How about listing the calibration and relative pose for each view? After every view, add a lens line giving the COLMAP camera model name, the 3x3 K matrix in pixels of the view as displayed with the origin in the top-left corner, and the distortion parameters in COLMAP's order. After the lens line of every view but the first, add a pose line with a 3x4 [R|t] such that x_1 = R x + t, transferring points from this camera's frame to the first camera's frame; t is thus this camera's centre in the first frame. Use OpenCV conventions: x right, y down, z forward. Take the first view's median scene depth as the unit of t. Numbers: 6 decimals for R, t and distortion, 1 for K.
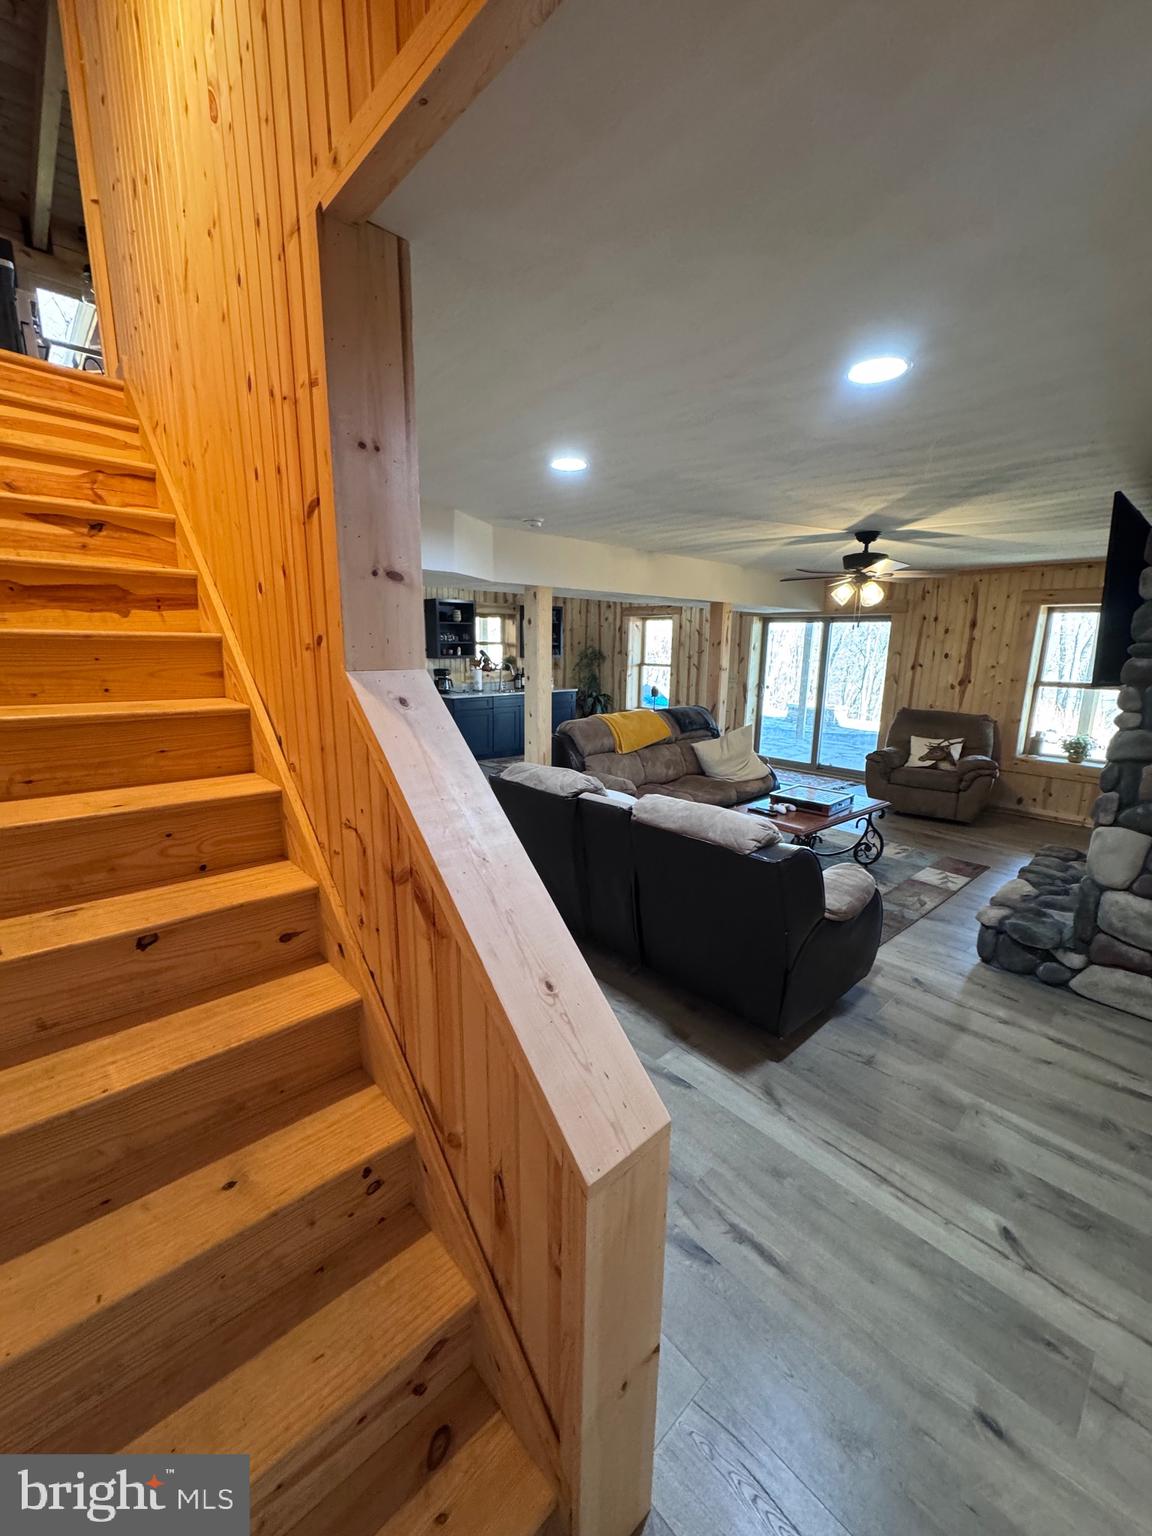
lens RADIAL K [[612.0, 0, 576.0], [0, 612.0, 768.0], [0, 0, 1]] dist [0.003607, 0.000109]
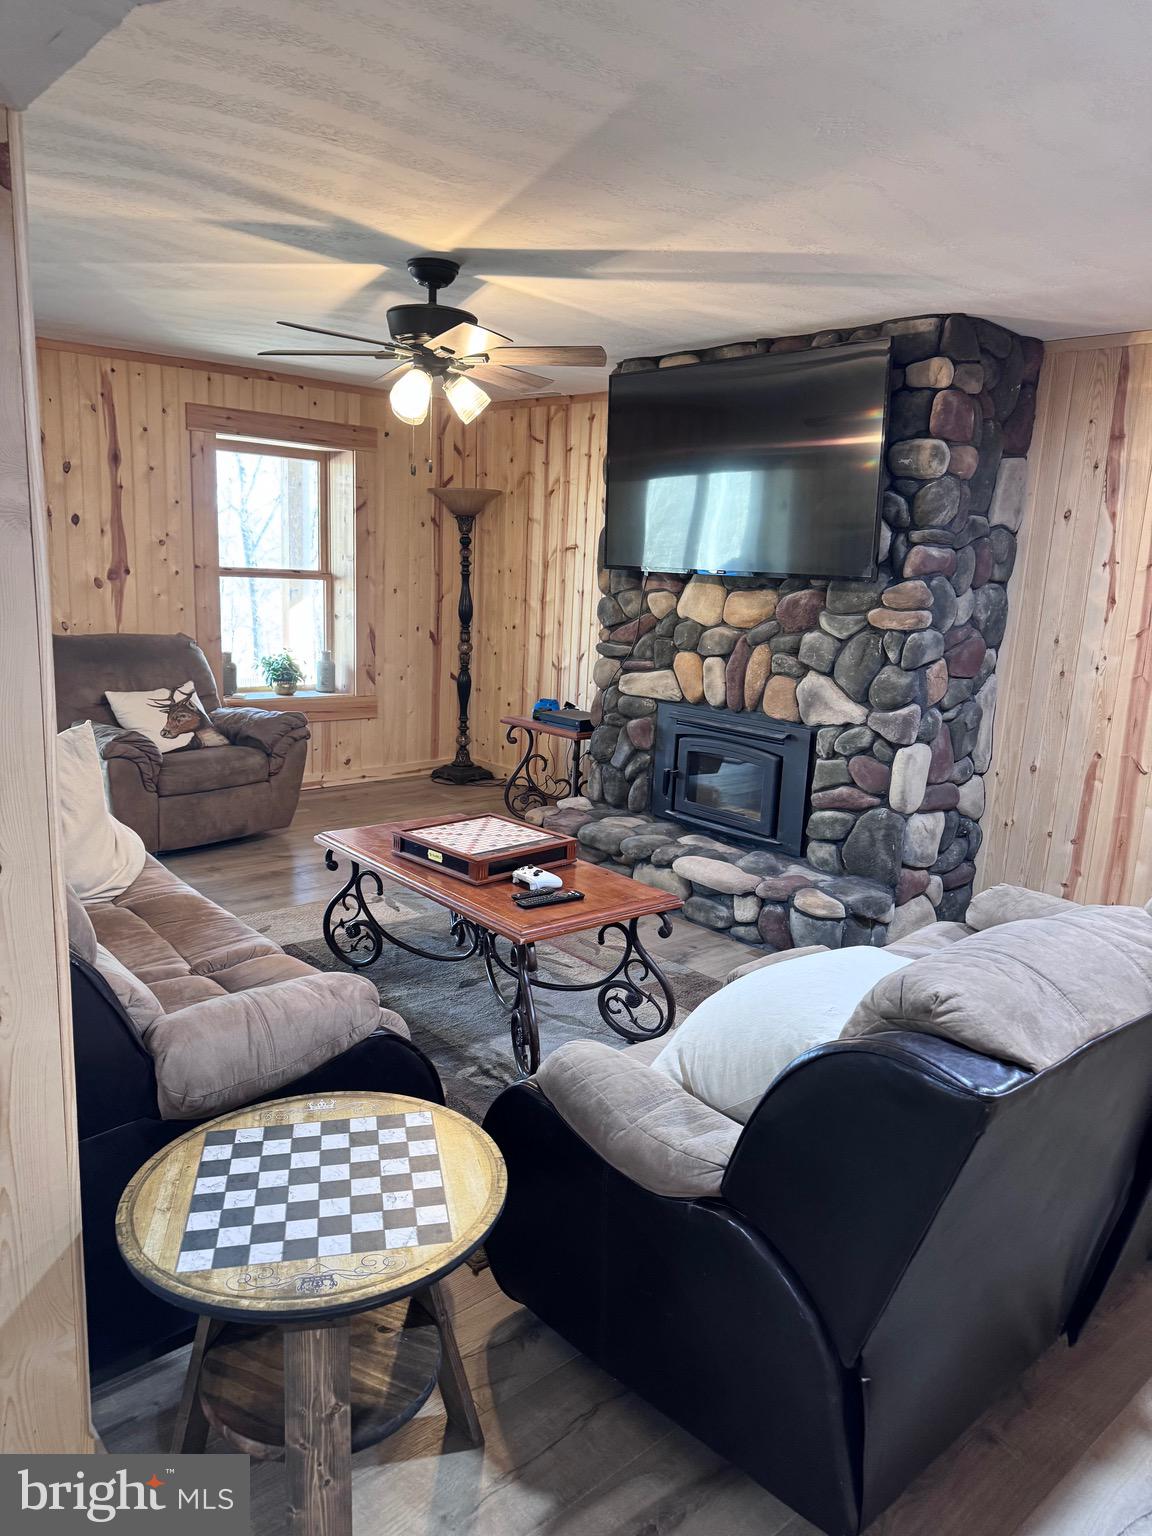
lens RADIAL K [[1078.0, 0, 576.0], [0, 1078.0, 768.0], [0, 0, 1]] dist [0.049838, -0.000723]
pose [[0.035514, -0.210902, 0.976862, -0.273528], [0.154606, 0.966870, 0.203124, -0.111289], [-0.987338, 0.143815, 0.066945, 0.602714]]
